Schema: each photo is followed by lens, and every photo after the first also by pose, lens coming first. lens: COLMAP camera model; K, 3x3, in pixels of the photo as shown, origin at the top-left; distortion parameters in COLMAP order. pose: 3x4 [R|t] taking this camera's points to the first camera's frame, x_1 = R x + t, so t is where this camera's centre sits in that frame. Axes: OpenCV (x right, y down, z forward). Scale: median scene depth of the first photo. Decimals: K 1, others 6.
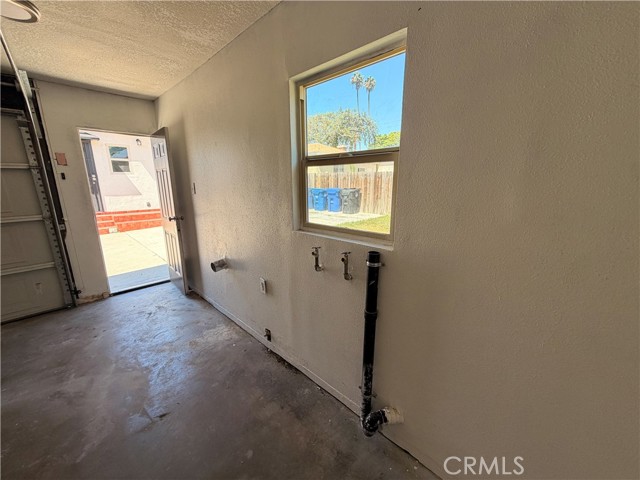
lens RADIAL K [[254.5, 0, 318.8], [0, 254.5, 240.1], [0, 0, 1]] dist [-0.003075, -0.000092]
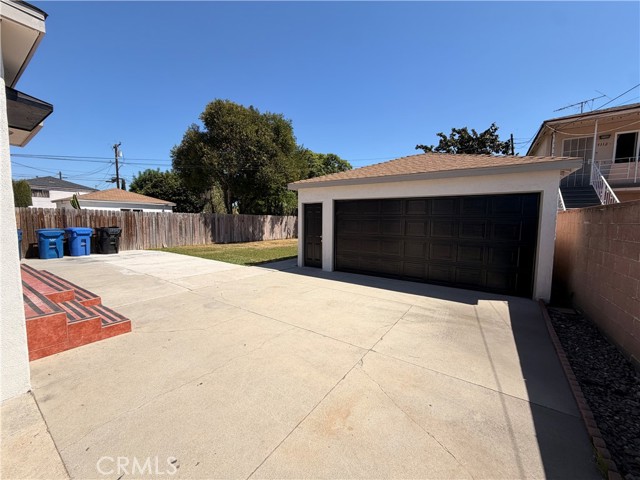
lens RADIAL K [[254.5, 0, 317.2], [0, 254.5, 240.7], [0, 0, 1]] dist [-0.003075, -0.000092]
pose [[-0.185645, -0.076221, 0.979656, -0.981704], [0.210766, 0.970694, 0.115463, -0.101696], [-0.959747, 0.227913, -0.164139, 0.426980]]
